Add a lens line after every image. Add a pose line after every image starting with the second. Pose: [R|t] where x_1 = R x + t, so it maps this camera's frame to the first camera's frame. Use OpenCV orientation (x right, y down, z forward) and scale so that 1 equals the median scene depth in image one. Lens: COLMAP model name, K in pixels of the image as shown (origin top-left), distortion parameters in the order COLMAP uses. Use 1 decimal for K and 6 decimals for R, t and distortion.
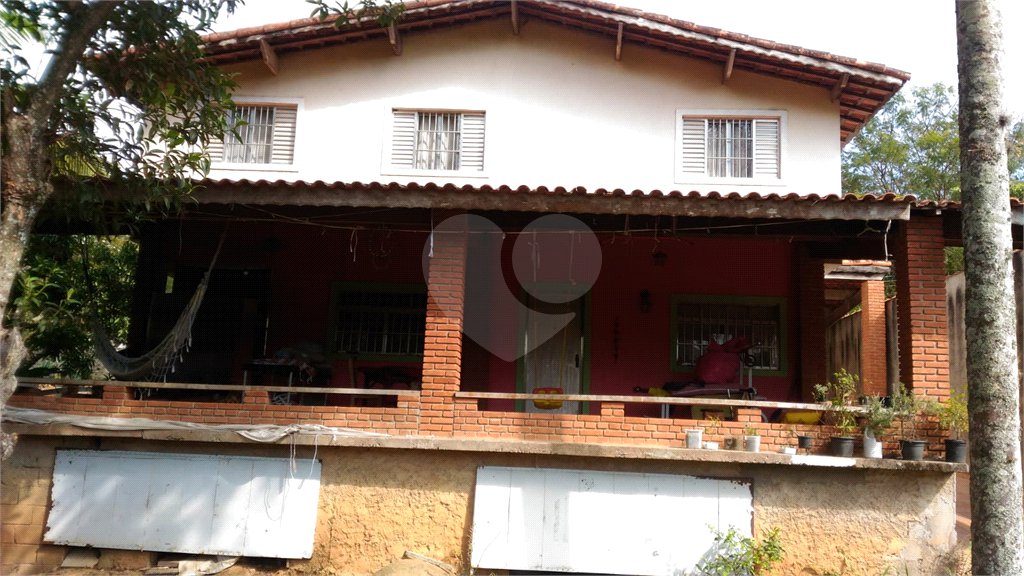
lens RADIAL K [[823.3, 0, 509.0], [0, 823.3, 294.2], [0, 0, 1]] dist [0.064098, -0.093576]
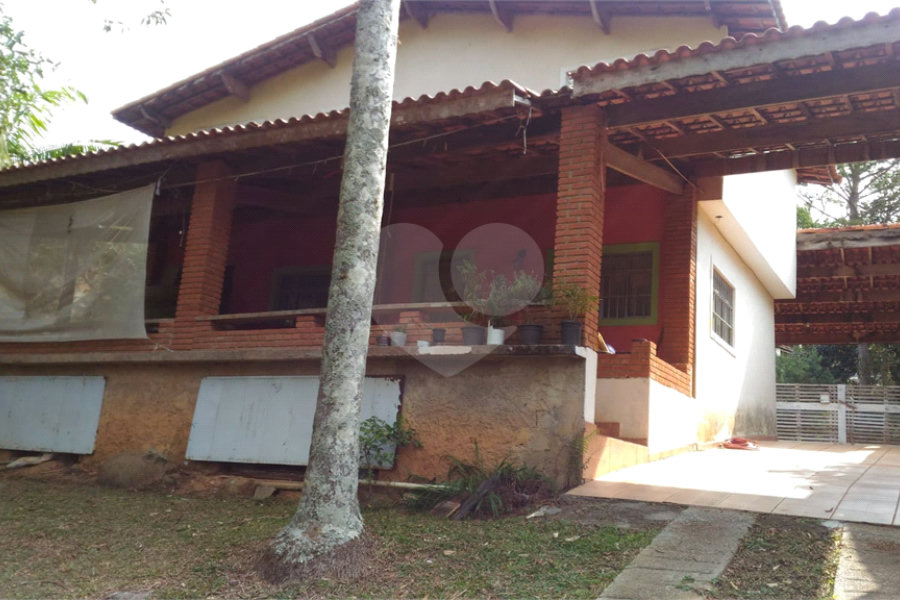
lens RADIAL K [[855.3, 0, 466.9], [0, 855.3, 300.9], [0, 0, 1]] dist [0.154856, -0.297573]
pose [[0.907547, -0.072912, -0.413572, 0.825891], [0.039787, 0.995311, -0.088161, 0.229842], [0.418061, 0.063555, 0.906193, 0.051976]]
